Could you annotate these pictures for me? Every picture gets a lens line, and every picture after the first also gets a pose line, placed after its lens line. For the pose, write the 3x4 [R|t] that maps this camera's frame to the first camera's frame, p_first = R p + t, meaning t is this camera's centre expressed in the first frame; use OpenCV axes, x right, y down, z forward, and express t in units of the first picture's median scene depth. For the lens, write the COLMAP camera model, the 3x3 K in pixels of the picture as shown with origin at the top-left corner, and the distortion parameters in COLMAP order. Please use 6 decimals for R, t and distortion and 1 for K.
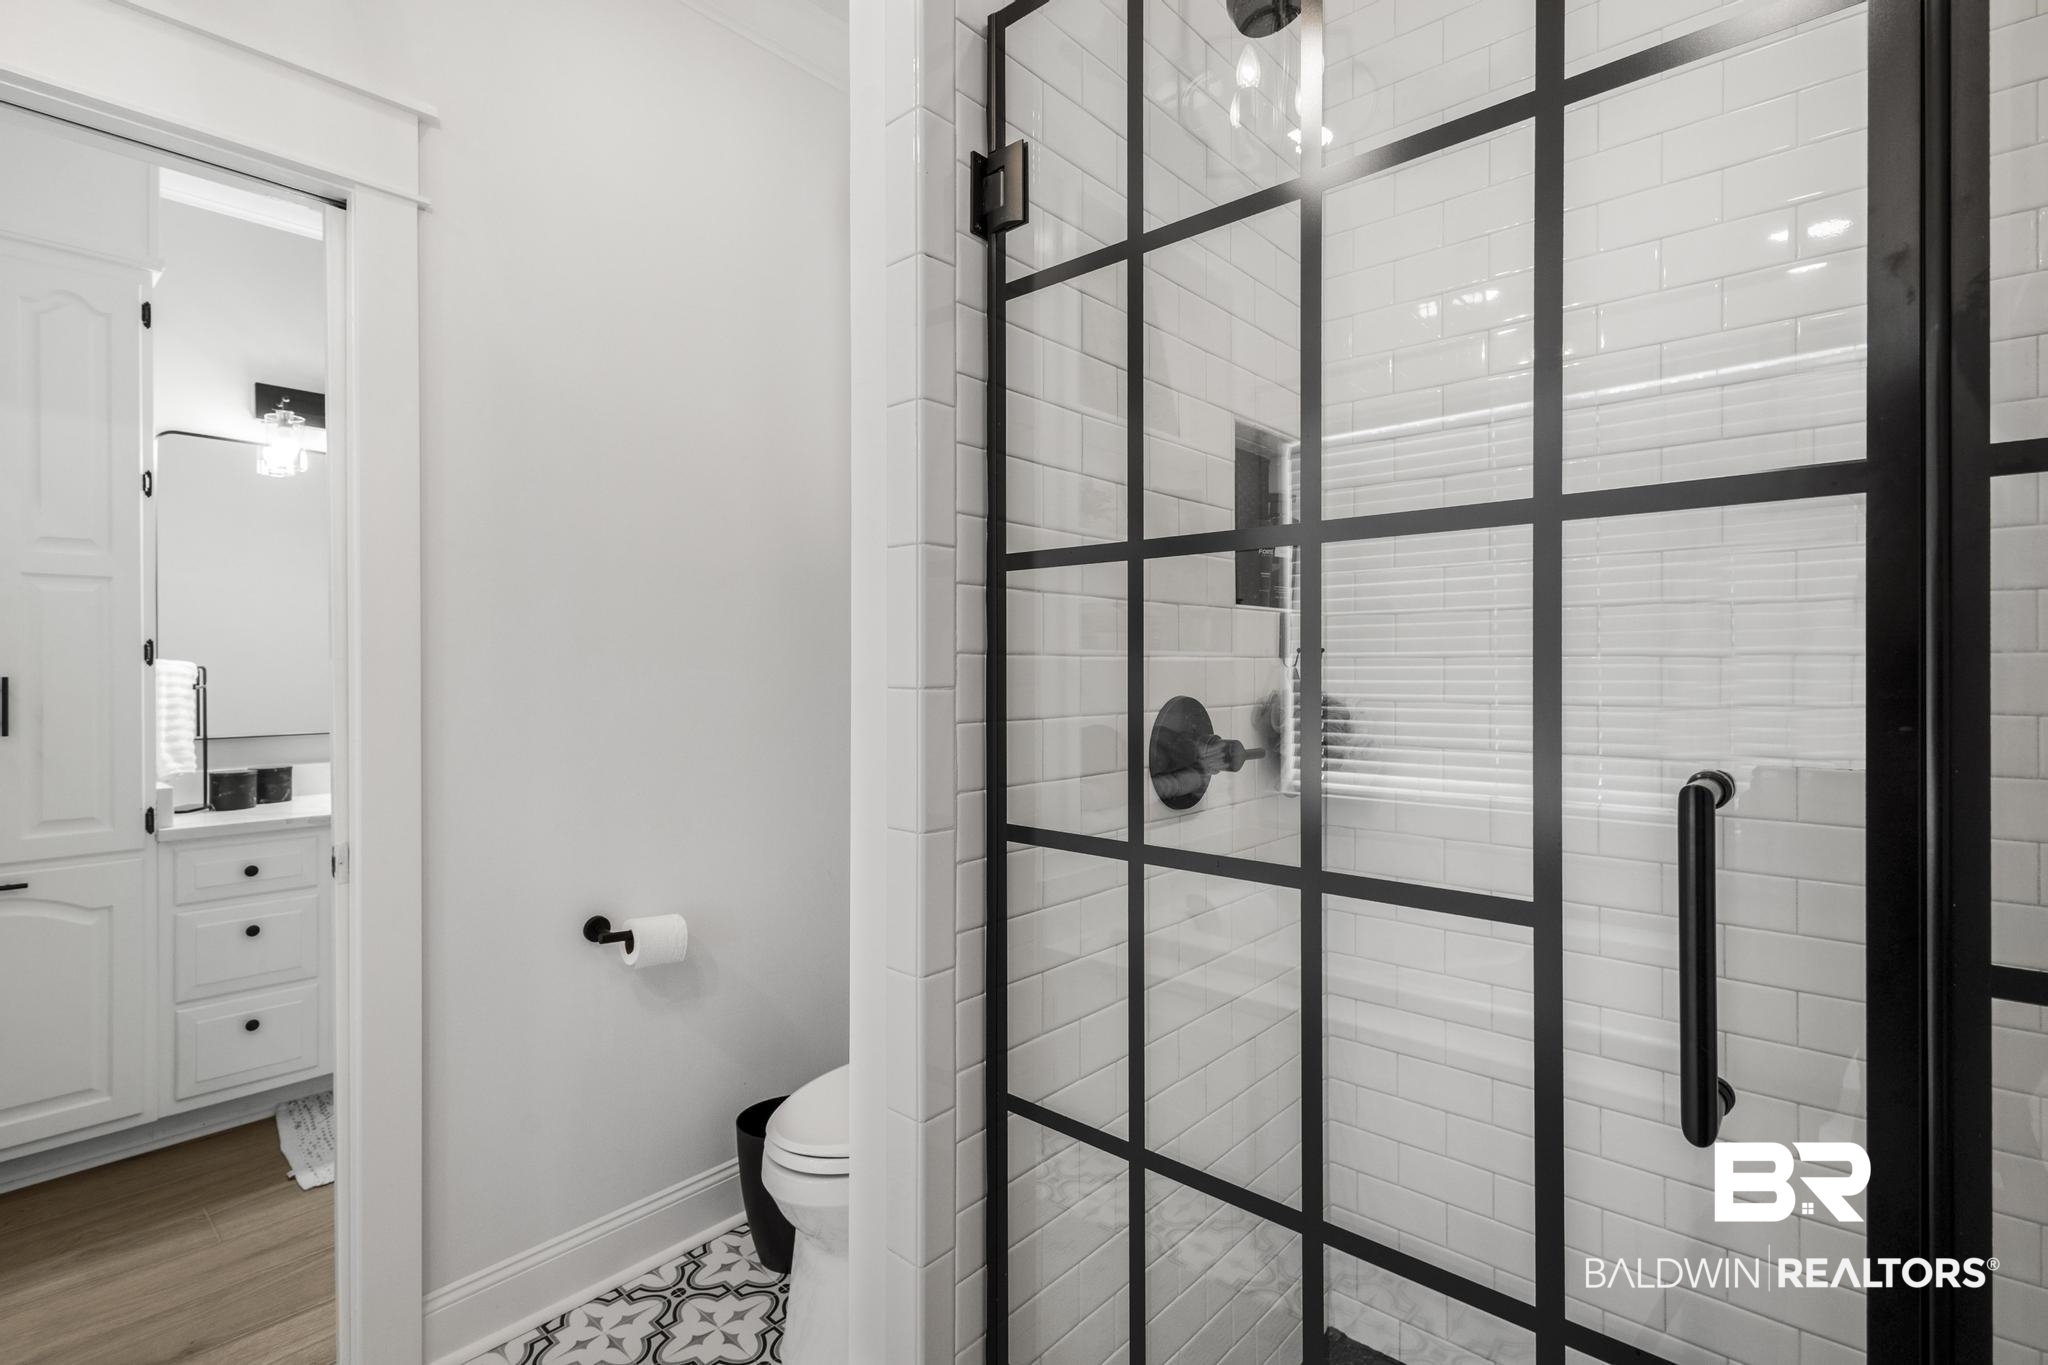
lens RADIAL K [[960.2, 0, 1022.6], [0, 960.2, 673.2], [0, 0, 1]] dist [0.011152, -0.003786]
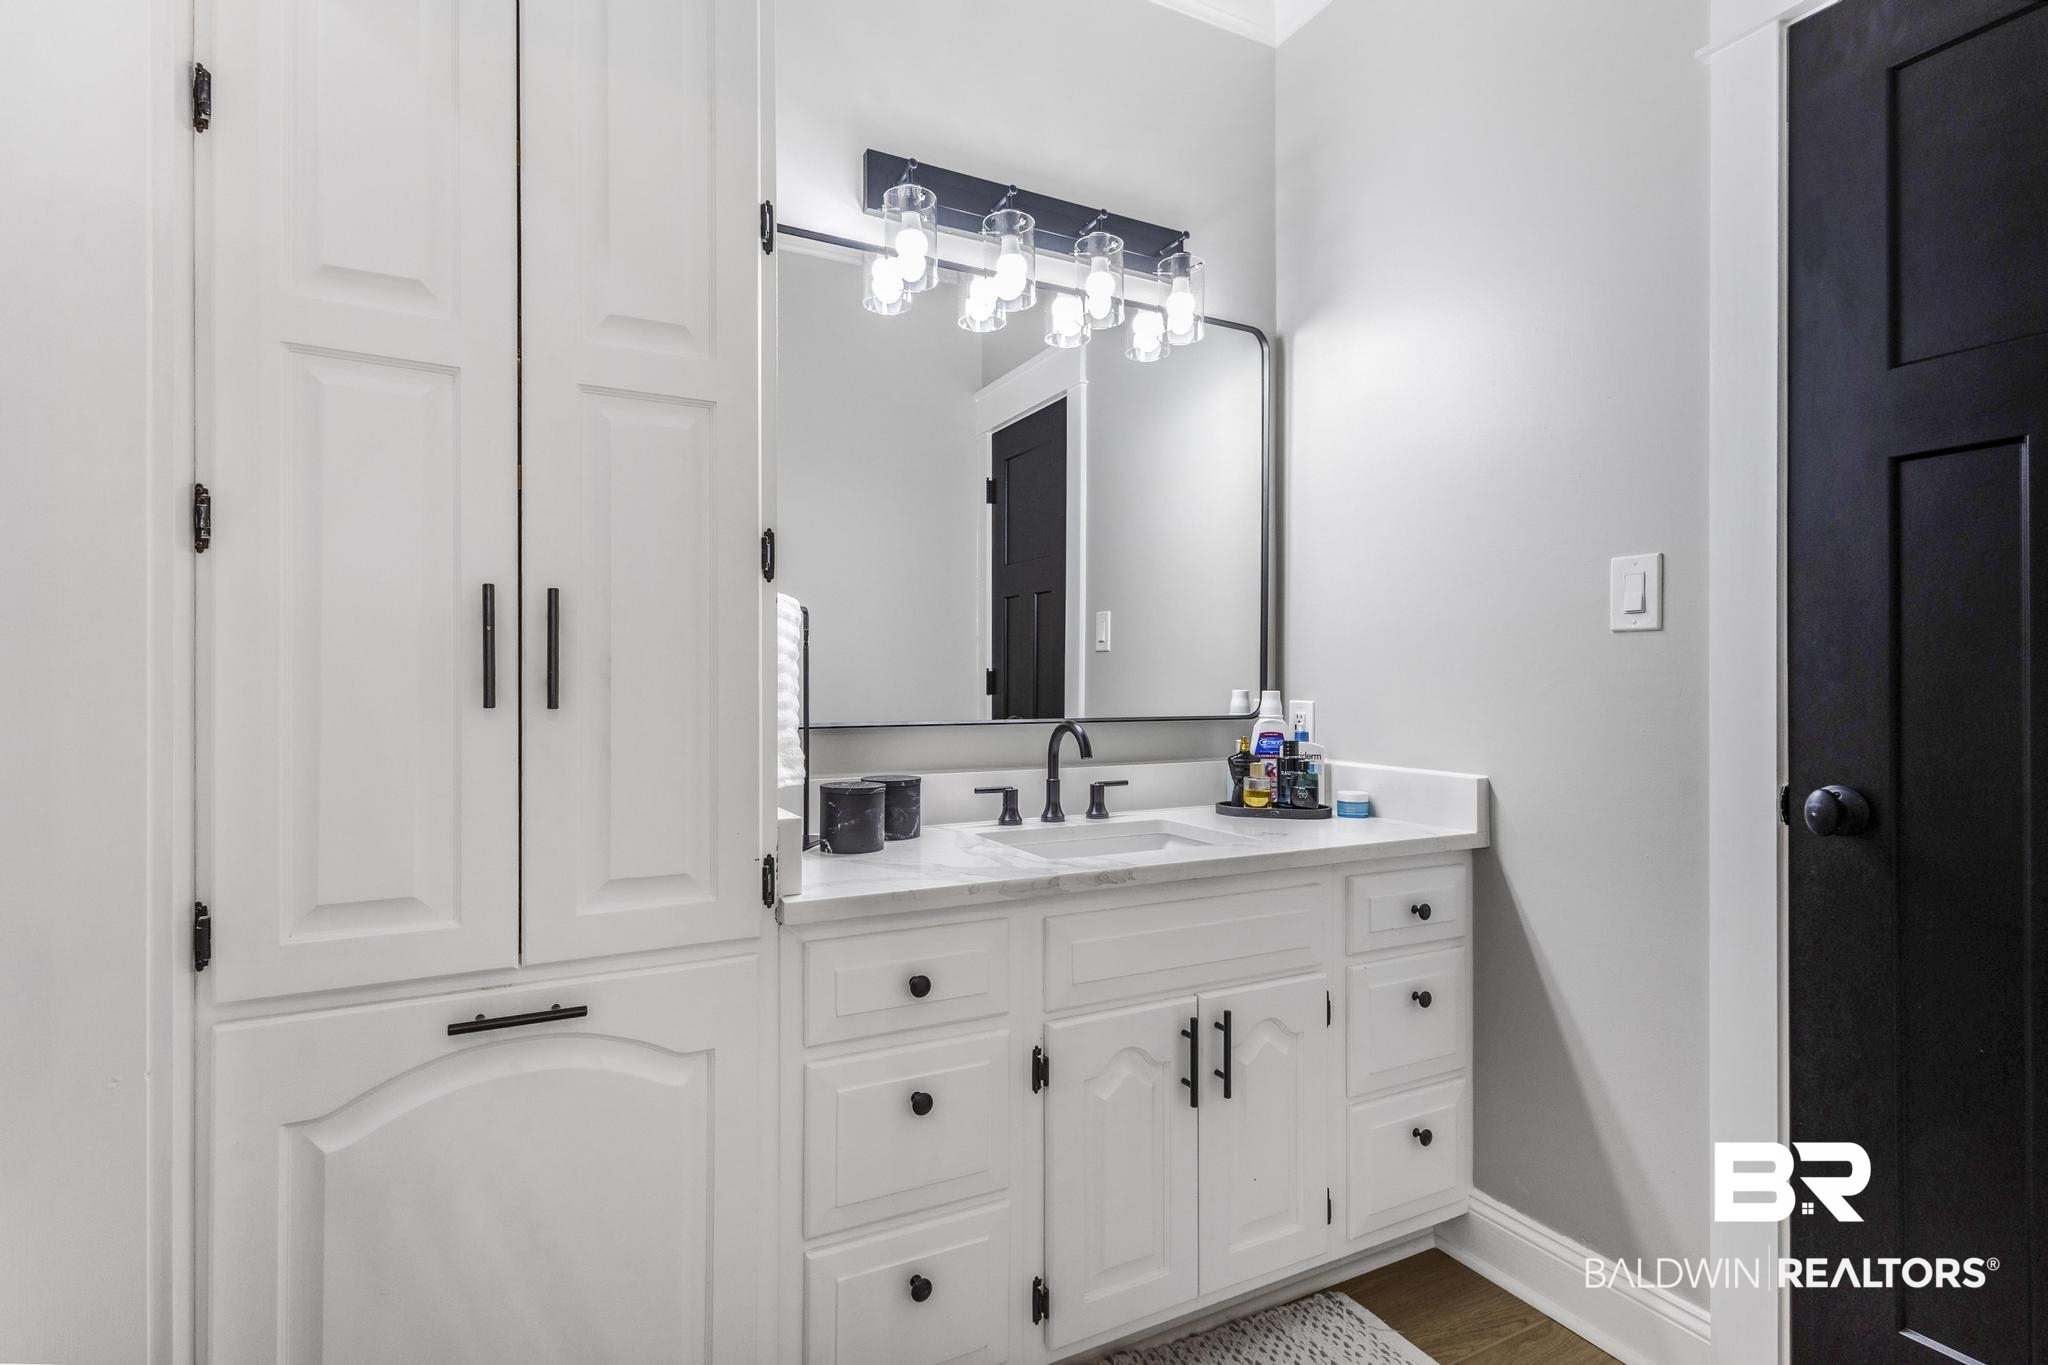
lens RADIAL K [[960.2, 0, 1015.7], [0, 960.2, 675.8], [0, 0, 1]] dist [0.011152, -0.003786]
pose [[0.935639, -0.003883, -0.352938, -0.555677], [0.000238, 0.999946, -0.010371, 0.045132], [0.352959, 0.009620, 0.935589, 0.526293]]
